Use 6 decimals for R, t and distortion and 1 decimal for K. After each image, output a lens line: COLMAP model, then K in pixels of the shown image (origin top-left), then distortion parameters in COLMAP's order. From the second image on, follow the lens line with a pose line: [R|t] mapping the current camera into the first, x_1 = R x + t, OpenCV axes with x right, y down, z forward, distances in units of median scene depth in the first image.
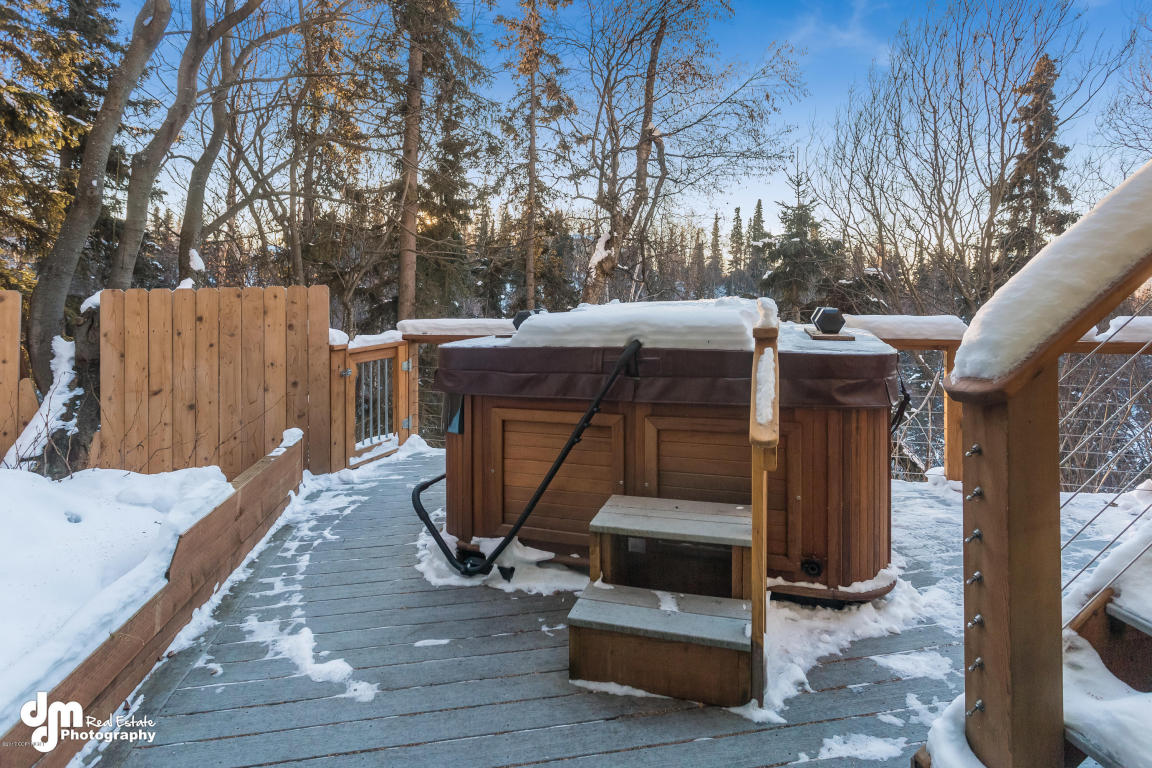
lens RADIAL K [[606.6, 0, 576.4], [0, 606.6, 383.1], [0, 0, 1]] dist [-0.000591, 0.002219]
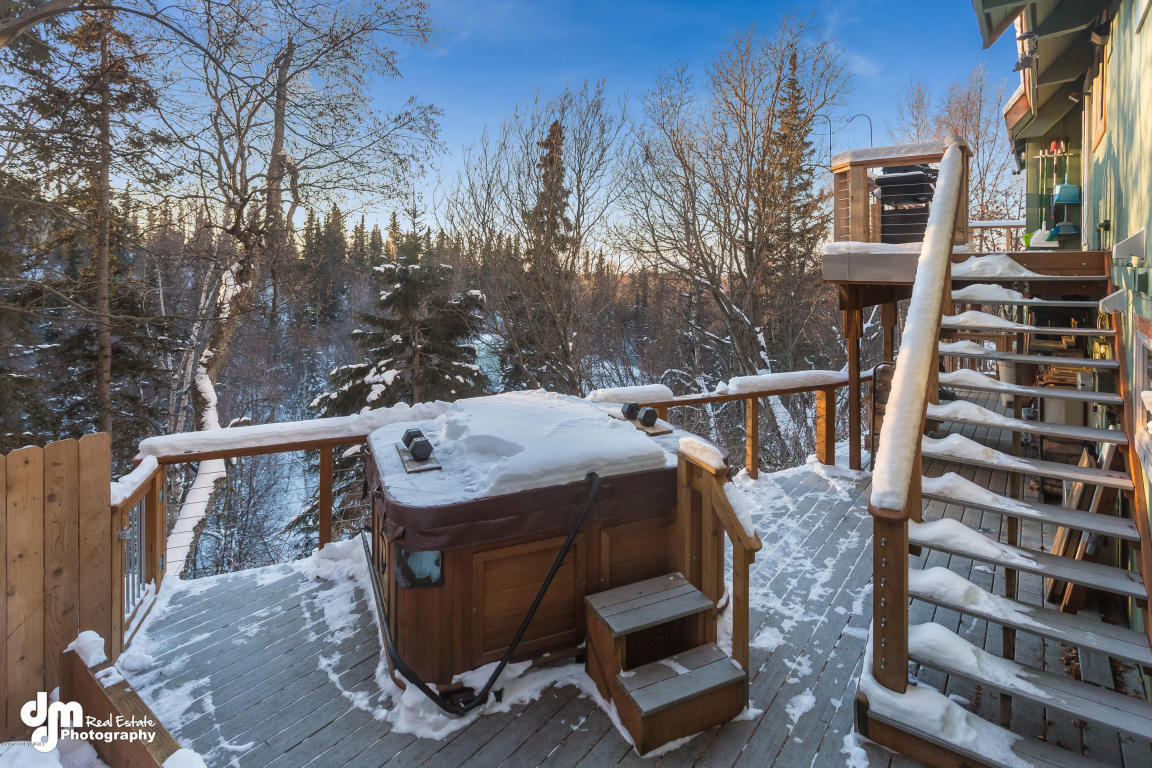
lens RADIAL K [[590.2, 0, 576.6], [0, 590.2, 384.9], [0, 0, 1]] dist [0.014387, -0.000600]
pose [[0.746720, -0.109670, 0.656035, -0.534593], [0.092044, 0.993862, 0.061377, -0.247793], [-0.658739, 0.014553, 0.752231, 0.067007]]
